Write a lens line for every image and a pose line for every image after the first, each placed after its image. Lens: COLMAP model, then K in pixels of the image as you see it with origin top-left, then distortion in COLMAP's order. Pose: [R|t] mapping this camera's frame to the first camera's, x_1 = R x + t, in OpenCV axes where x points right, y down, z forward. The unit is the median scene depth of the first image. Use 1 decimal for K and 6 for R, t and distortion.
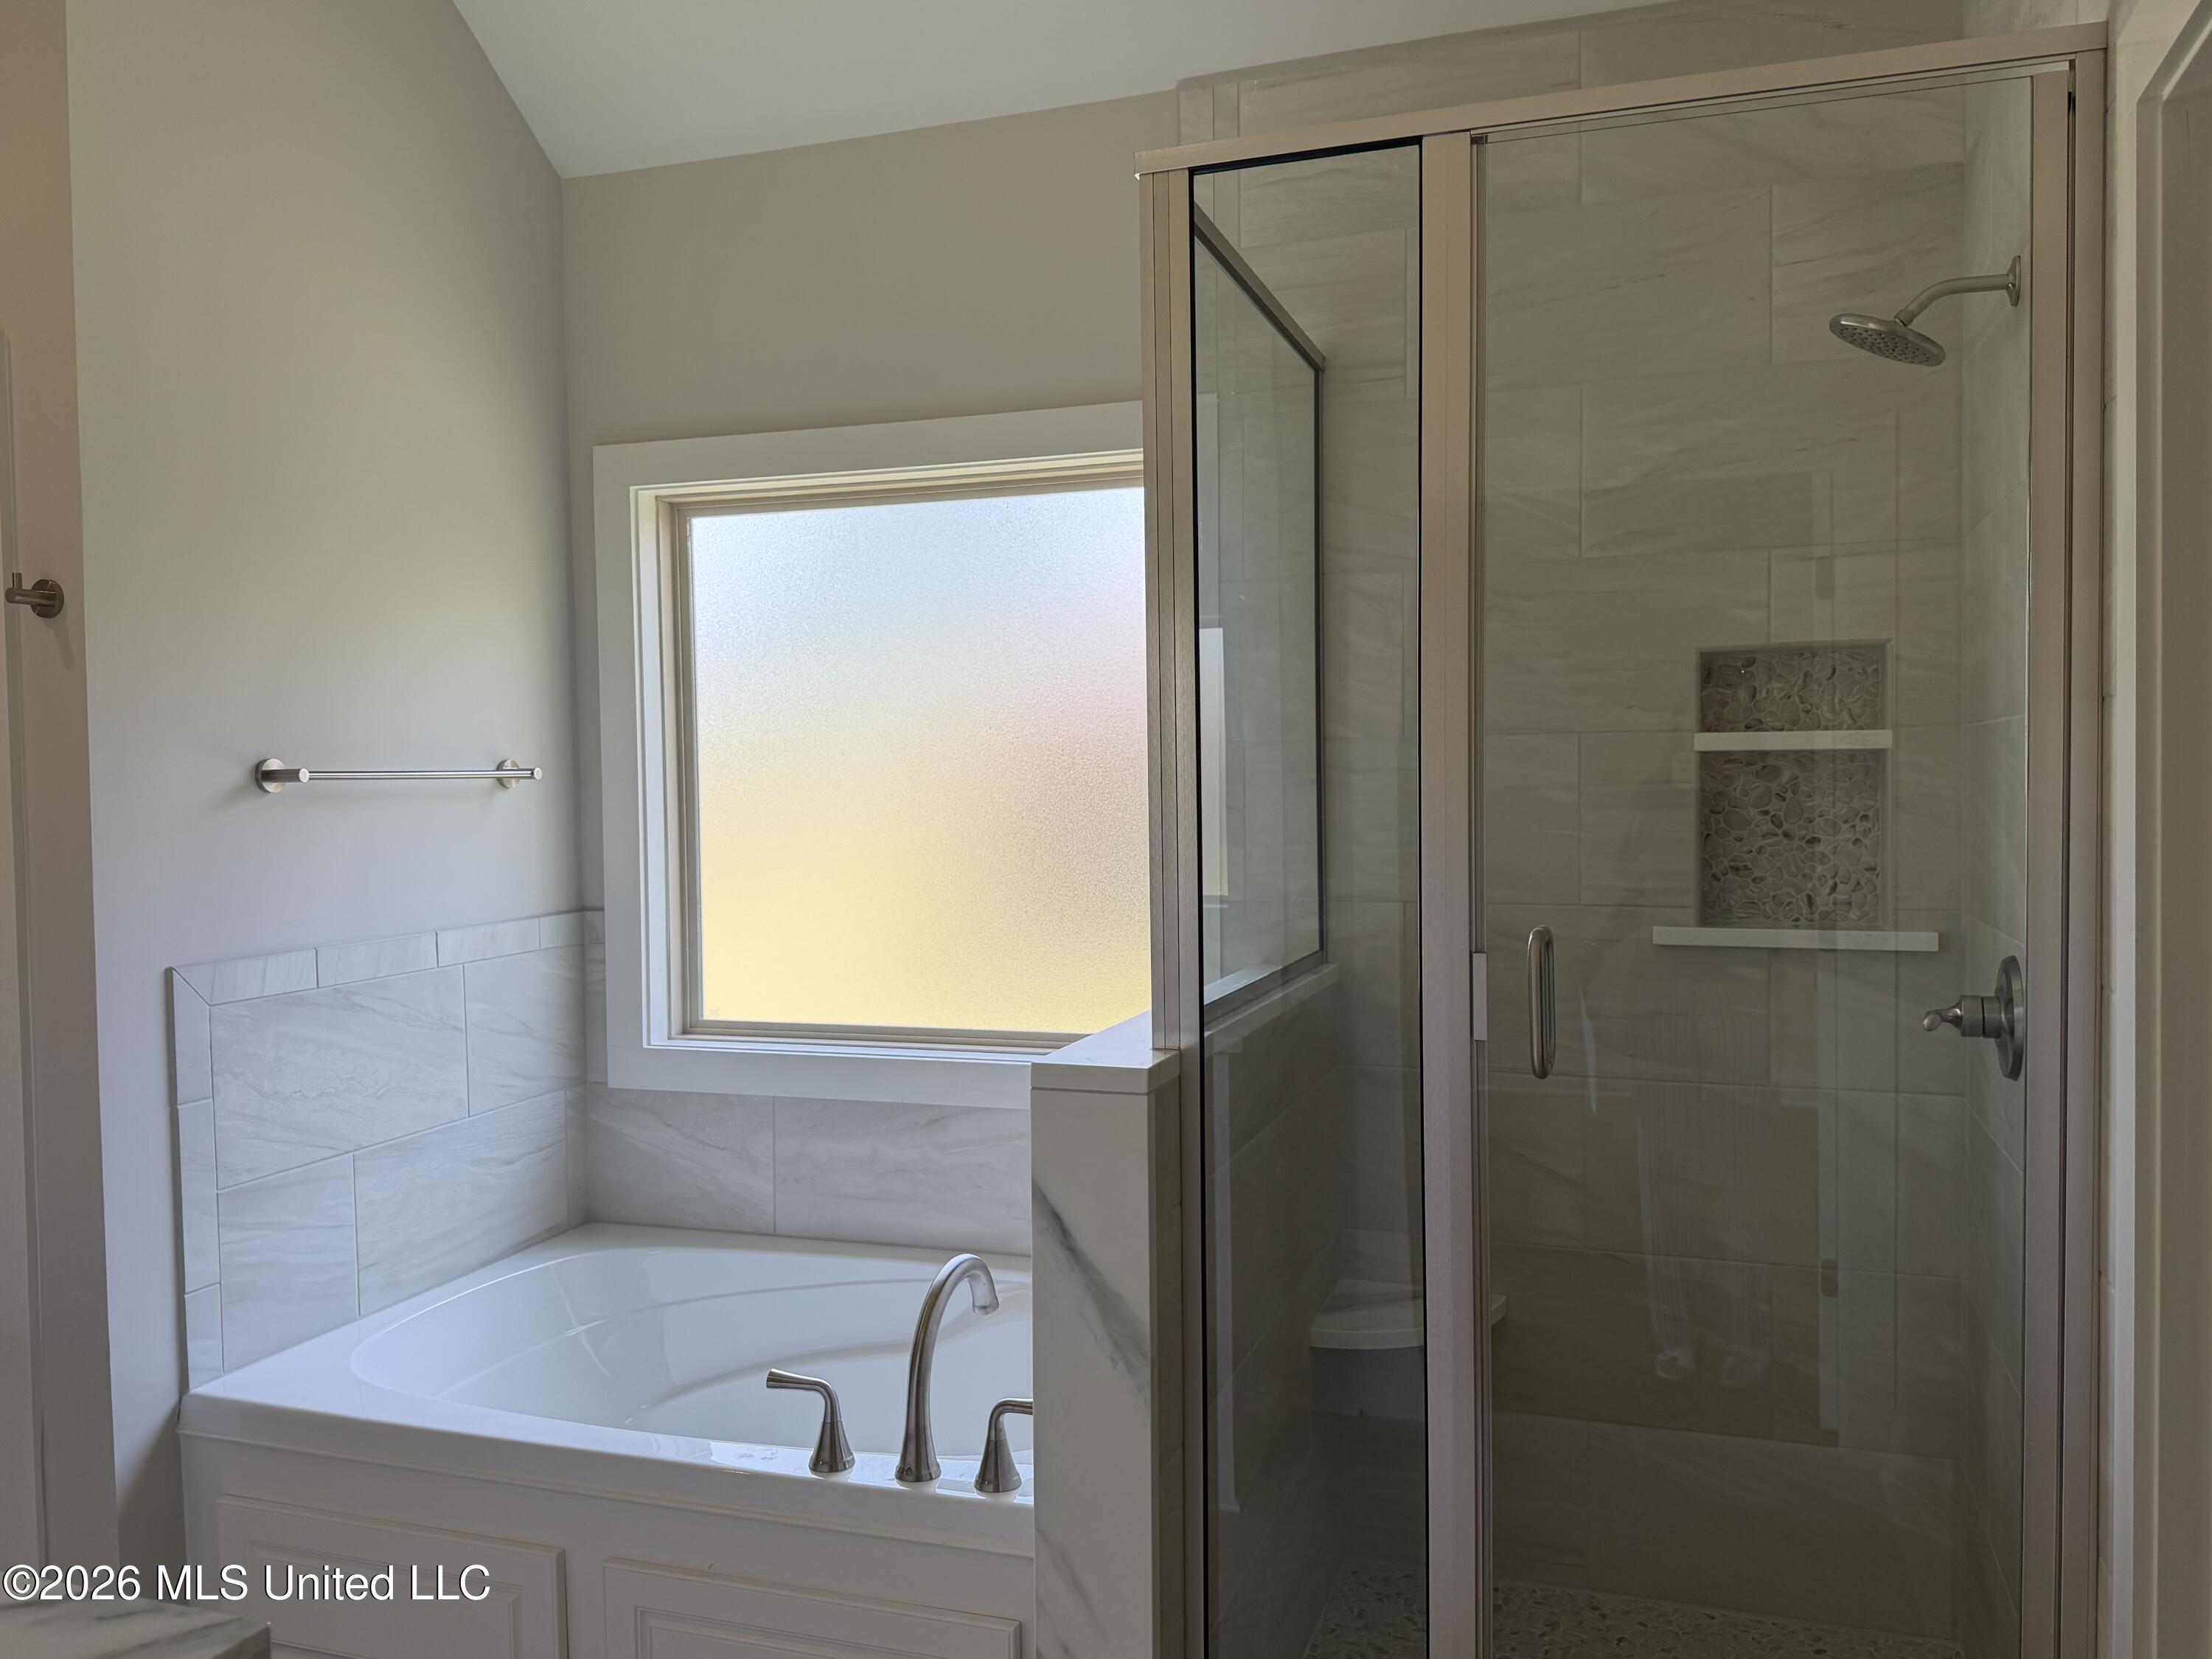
lens RADIAL K [[1743.3, 0, 1108.4], [0, 1743.3, 832.5], [0, 0, 1]] dist [0.019336, -0.022649]
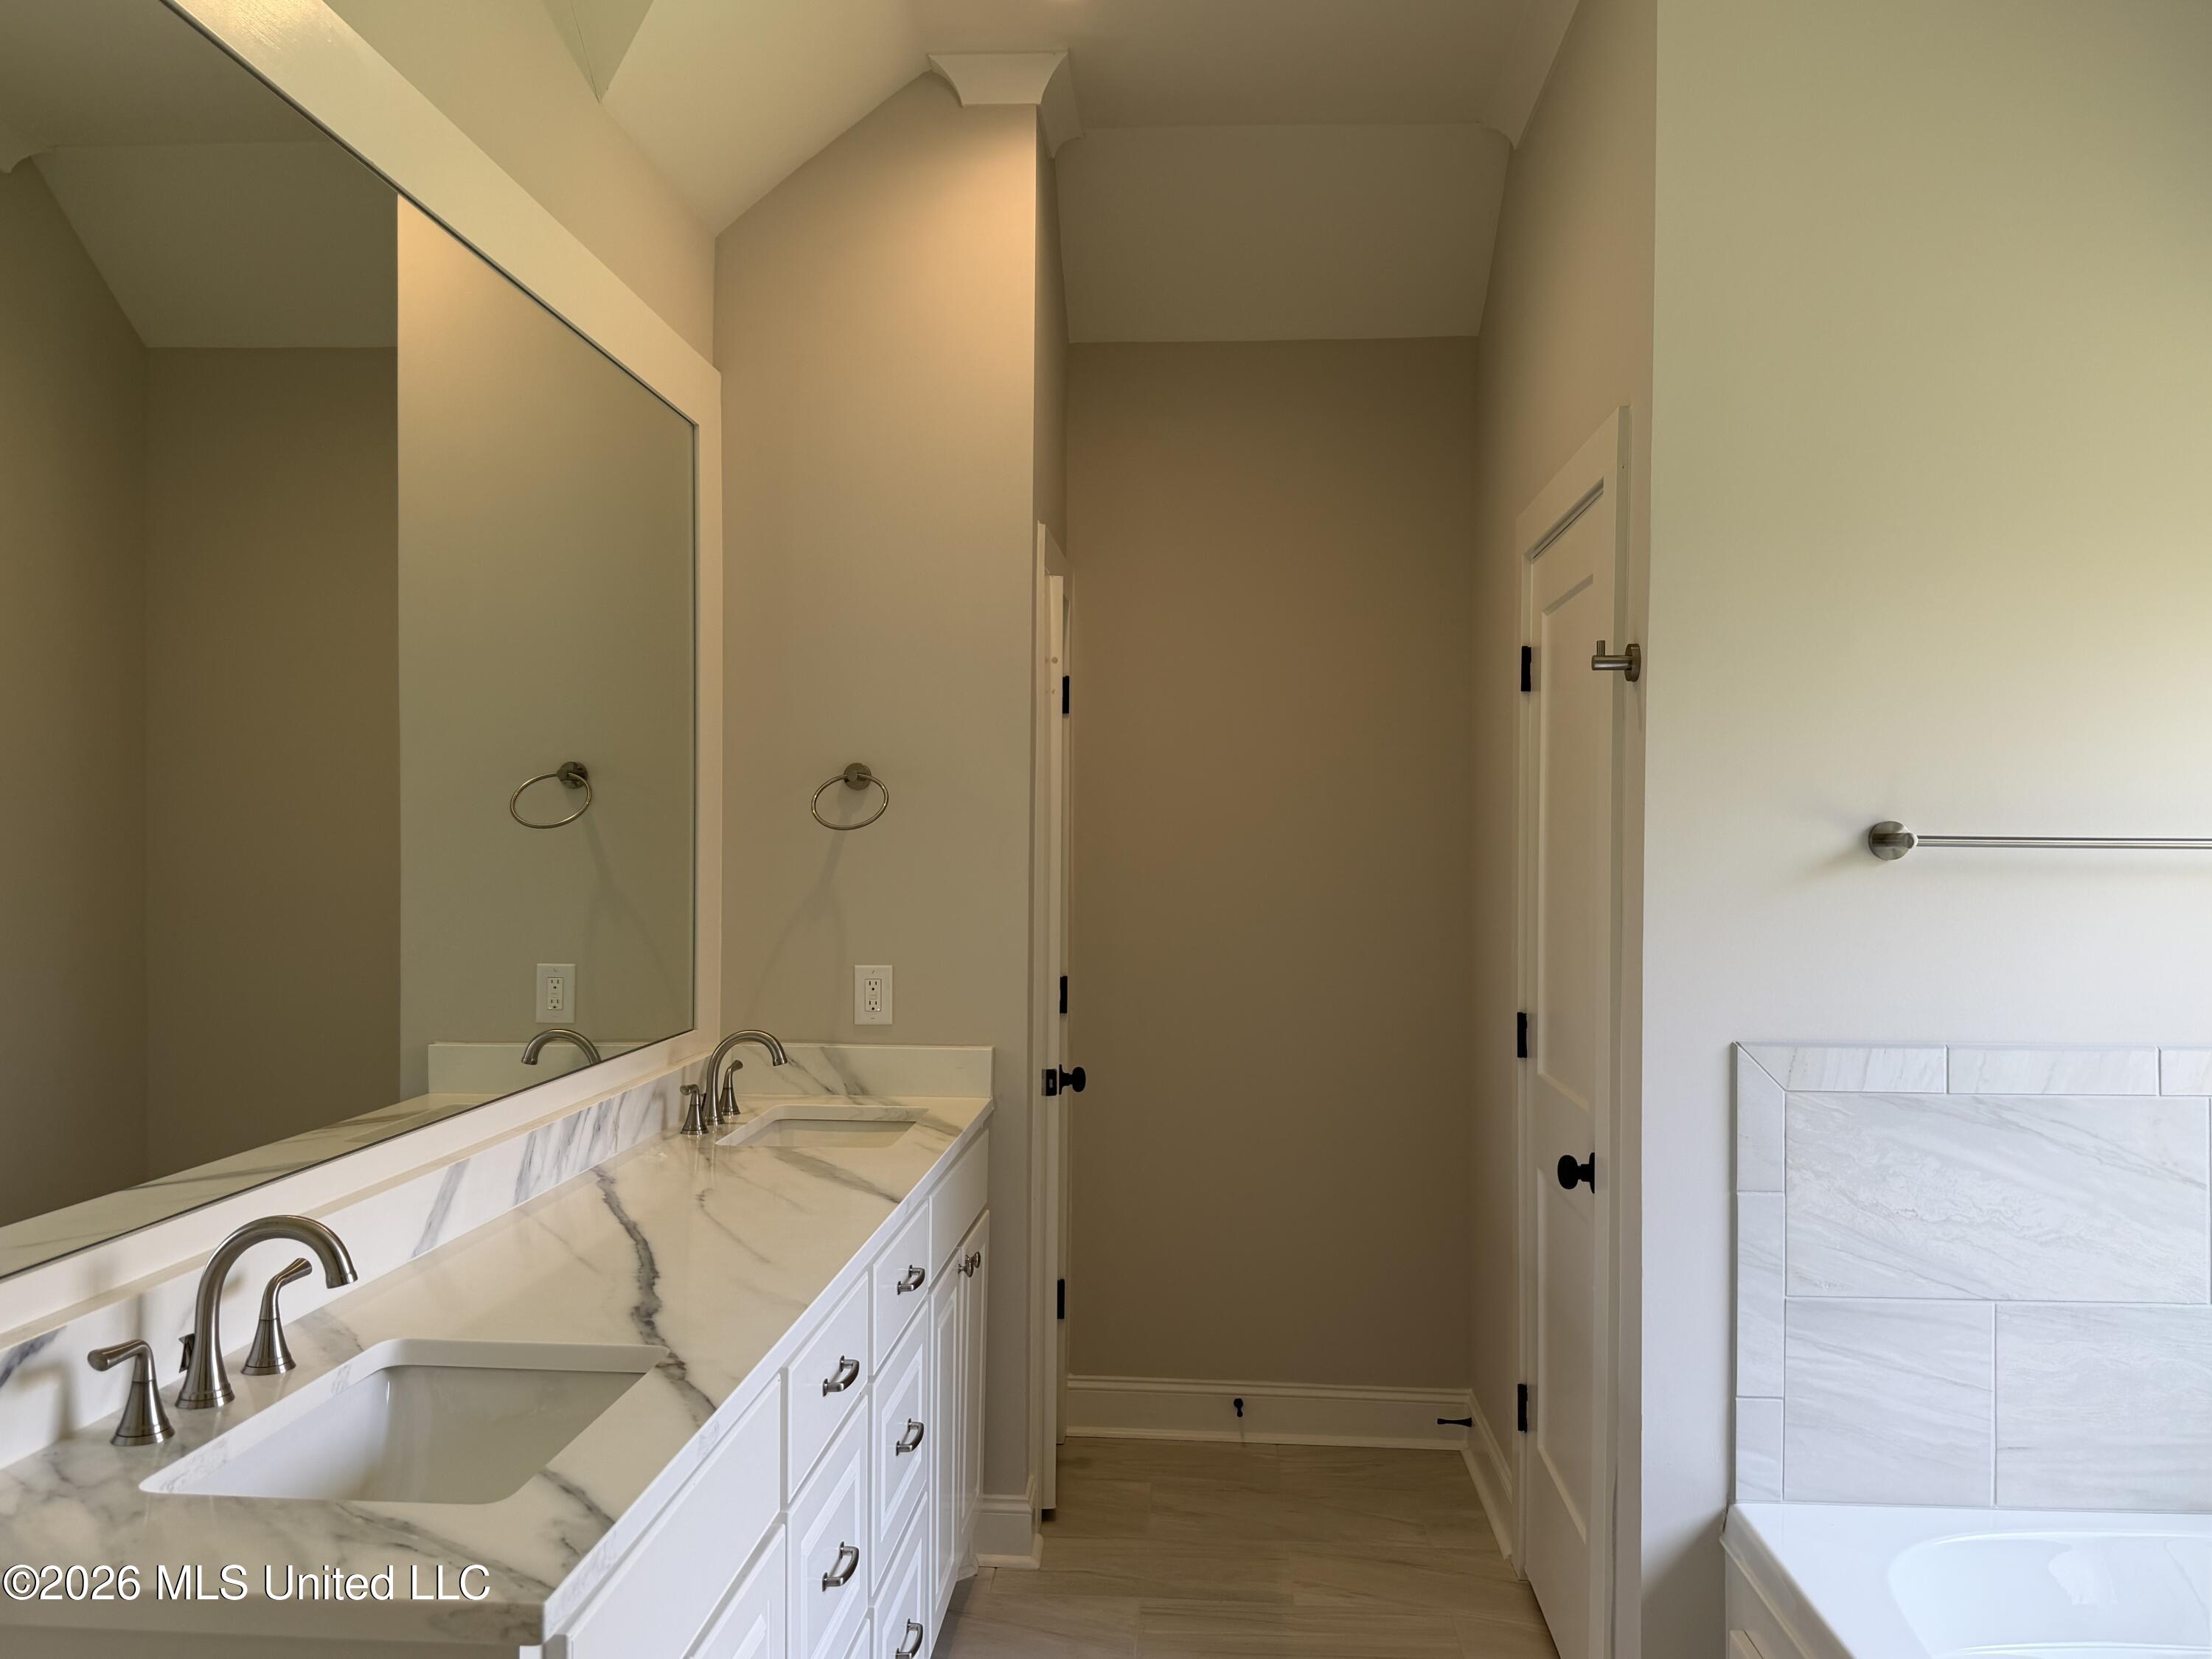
lens RADIAL K [[1743.3, 0, 1102.5], [0, 1743.3, 836.2], [0, 0, 1]] dist [0.019336, -0.022649]
pose [[0.273721, 0.012971, -0.961722, 0.244826], [-0.045572, 0.998961, 0.000503, -0.016853], [0.960729, 0.043690, 0.274028, 0.372388]]
